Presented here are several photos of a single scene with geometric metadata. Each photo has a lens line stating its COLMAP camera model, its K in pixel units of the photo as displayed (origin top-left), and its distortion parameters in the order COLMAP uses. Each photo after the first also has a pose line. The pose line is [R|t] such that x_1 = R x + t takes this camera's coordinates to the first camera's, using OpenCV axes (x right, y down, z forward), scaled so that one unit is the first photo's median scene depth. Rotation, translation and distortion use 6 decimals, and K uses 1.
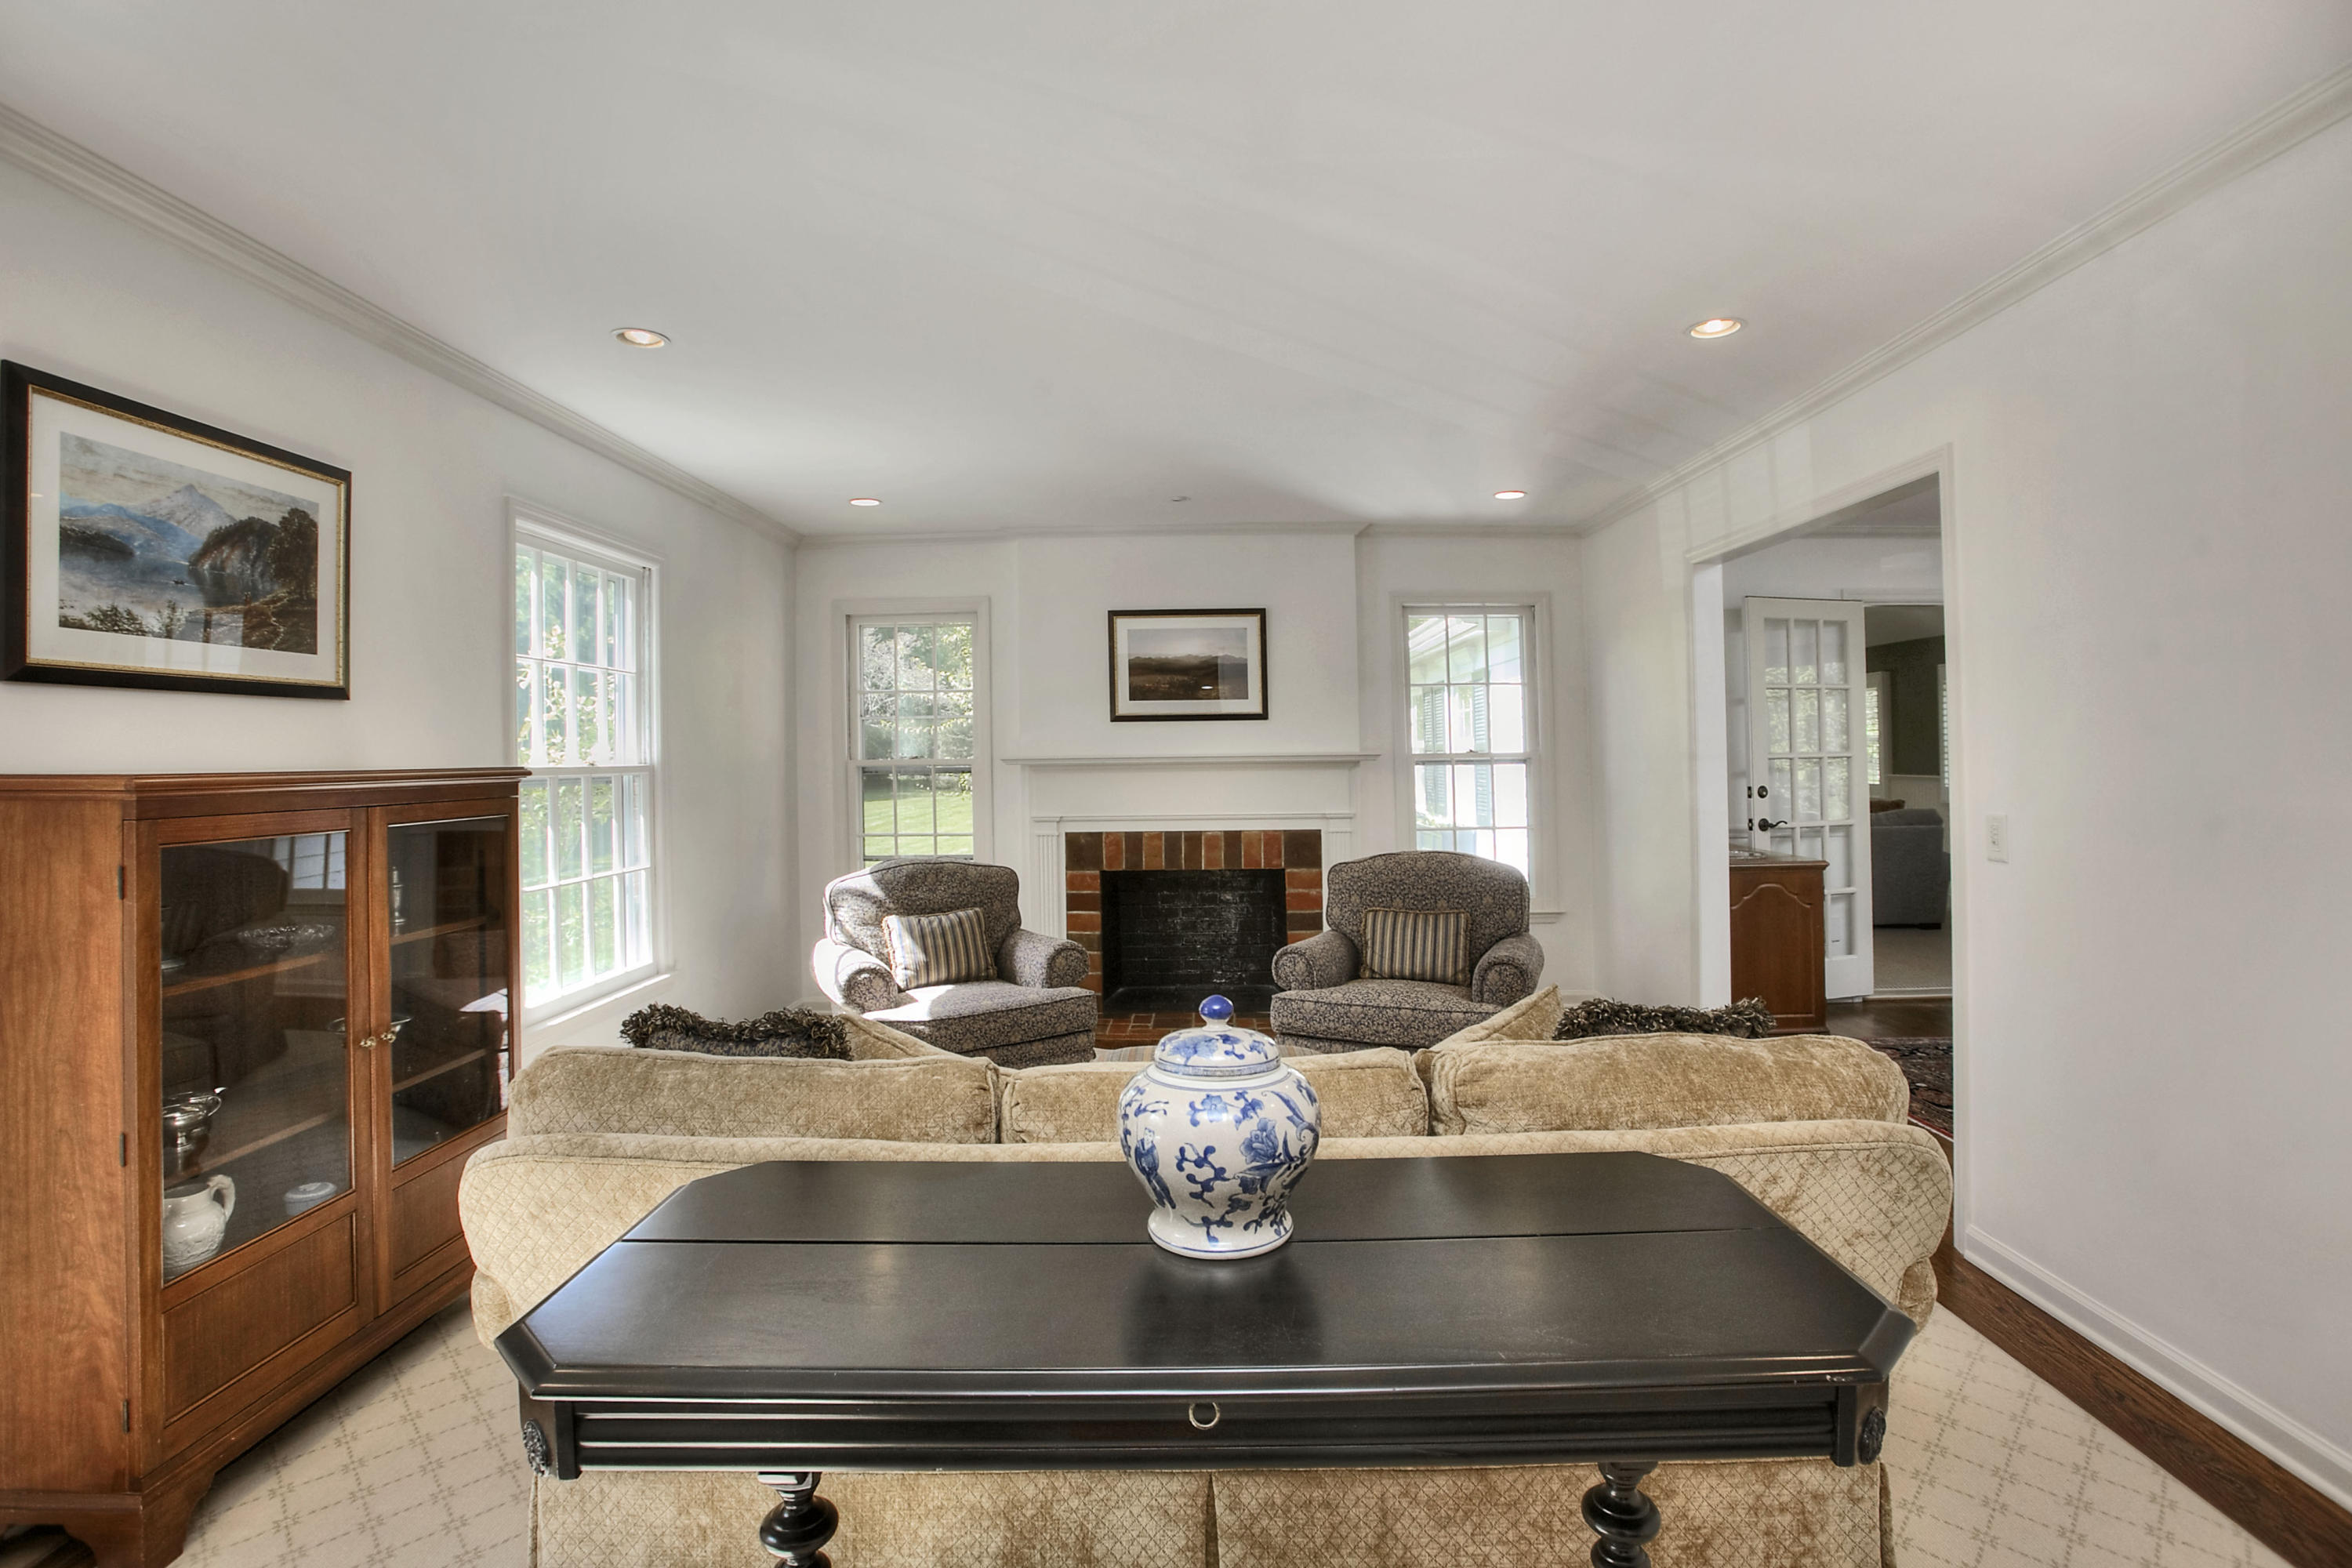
lens RADIAL K [[1057.9, 0, 1176.0], [0, 1057.9, 784.0], [0, 0, 1]] dist [-0.043188, 0.000266]
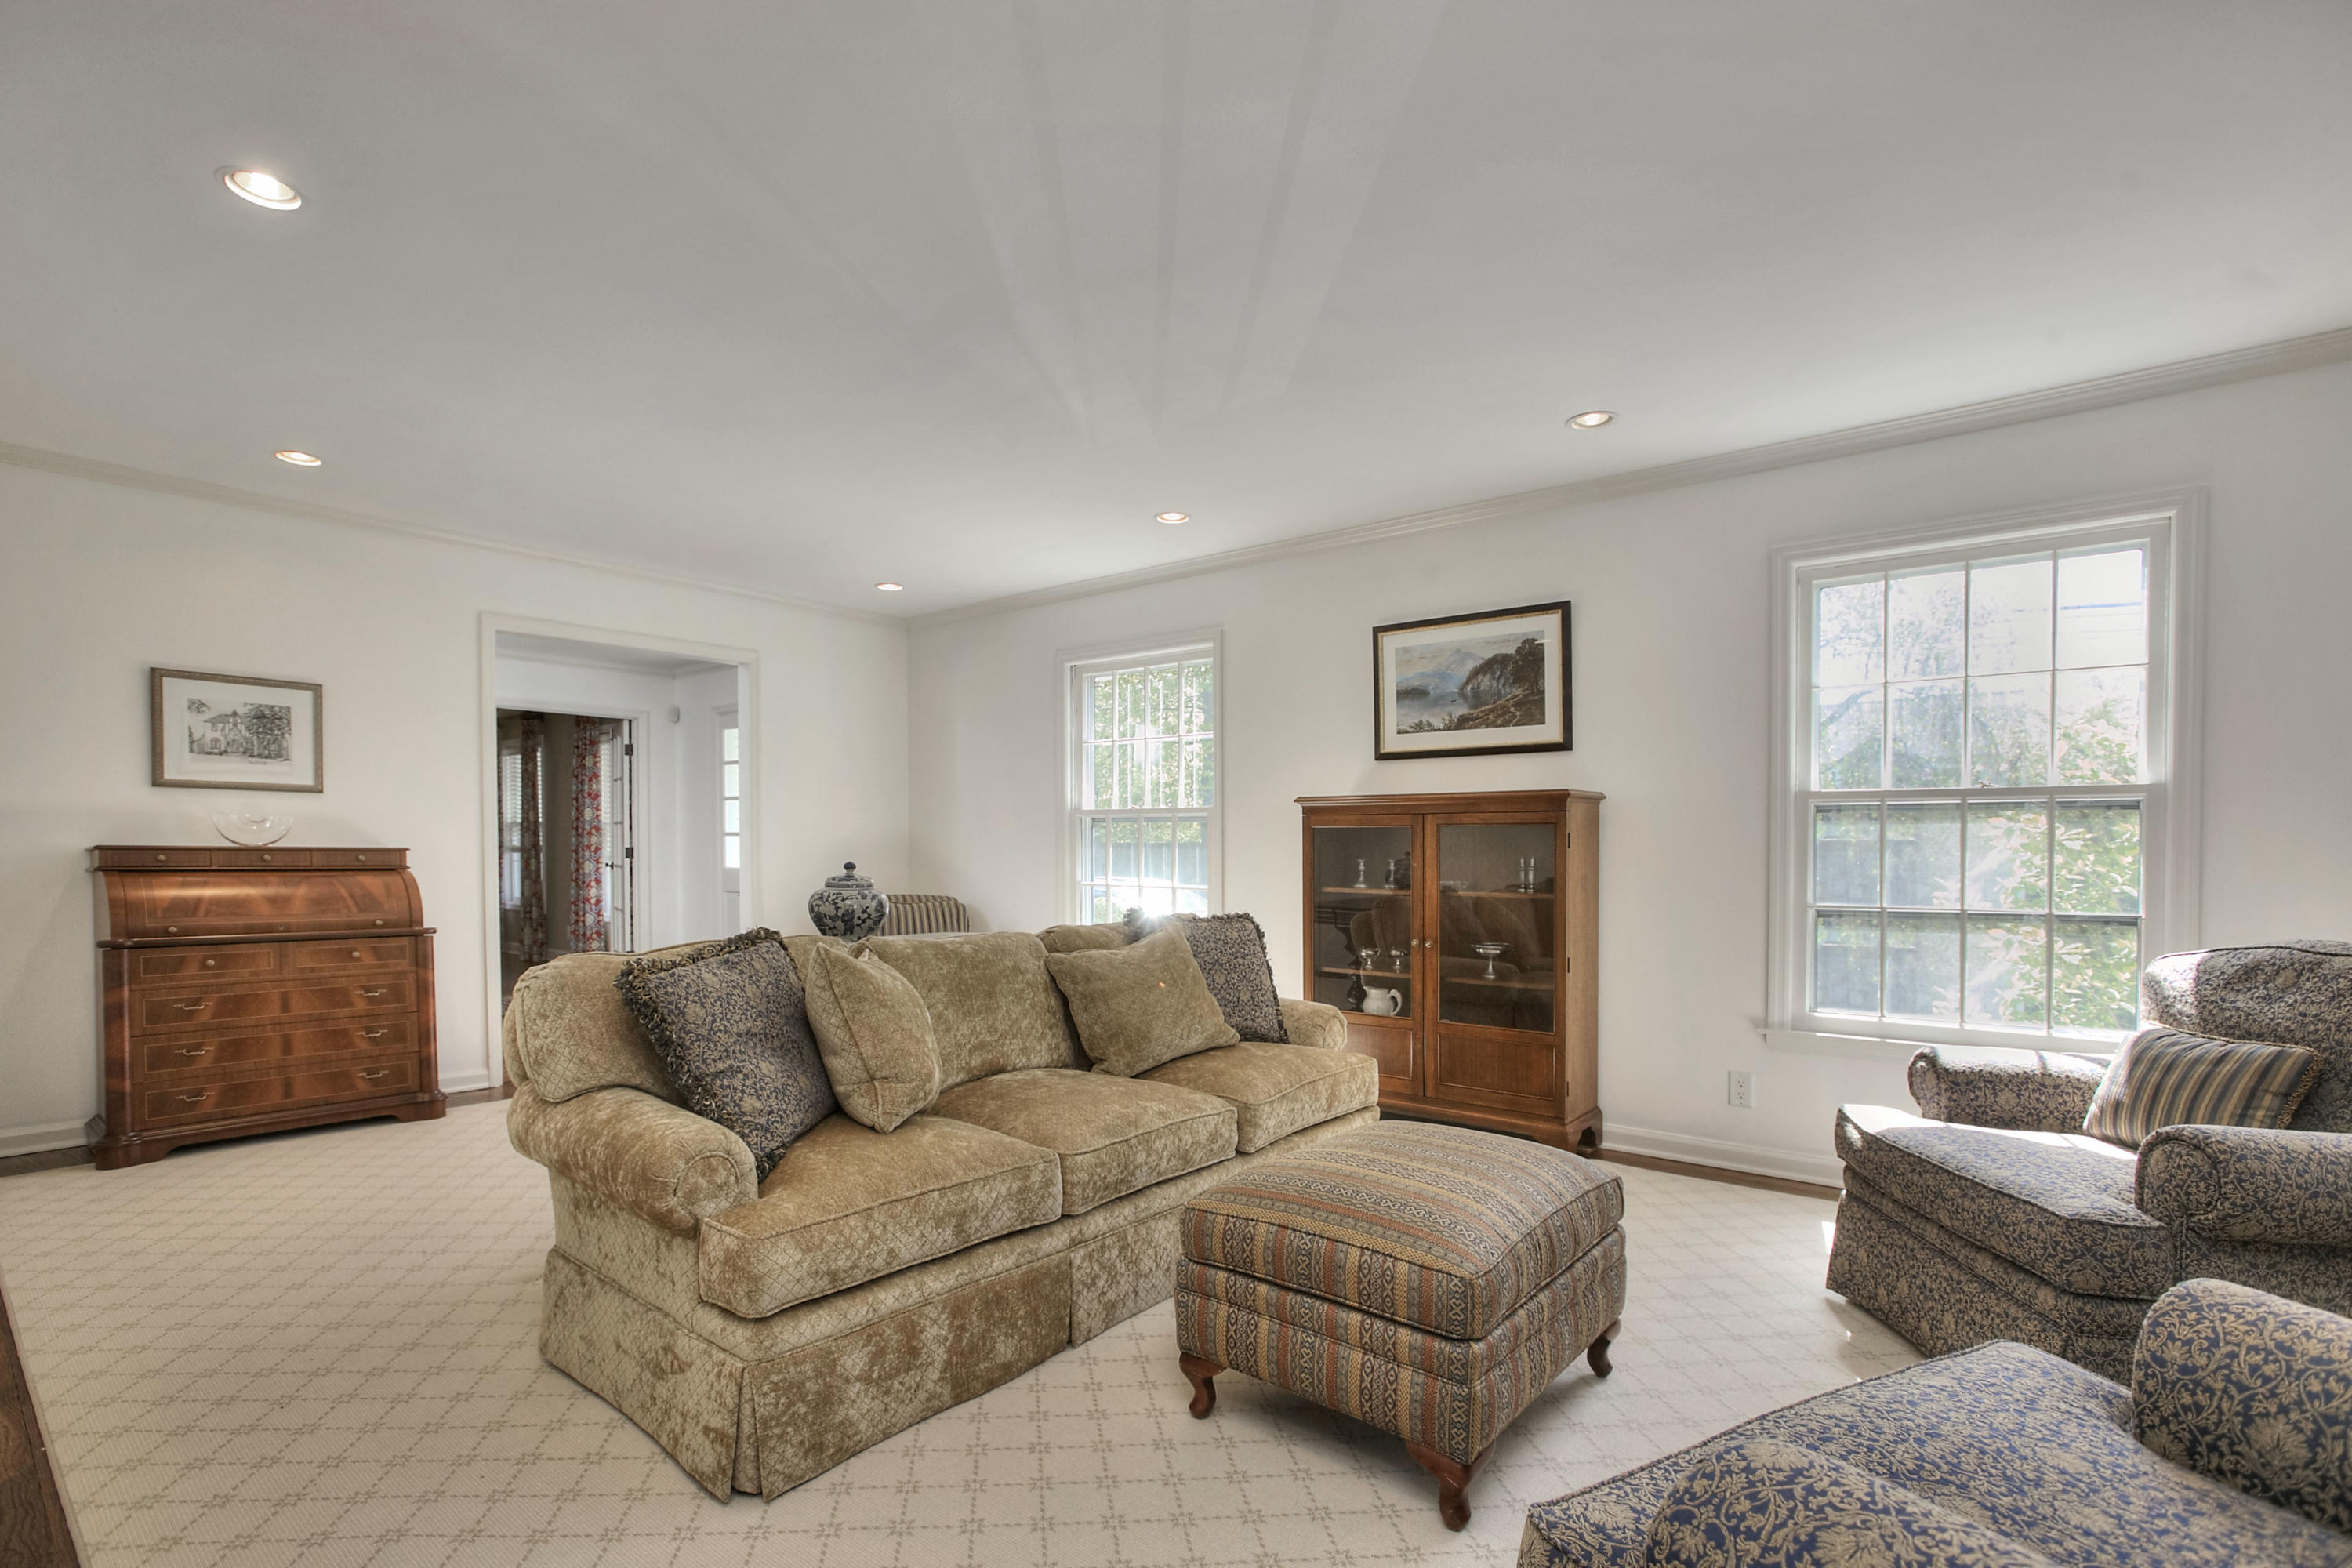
lens RADIAL K [[1057.9, 0, 1176.0], [0, 1057.9, 784.0], [0, 0, 1]] dist [-0.043188, 0.000266]
pose [[-0.654857, 0.014262, -0.755618, 0.841890], [0.001911, 0.999850, 0.017215, -0.070684], [0.755750, 0.009830, -0.654786, 1.798059]]
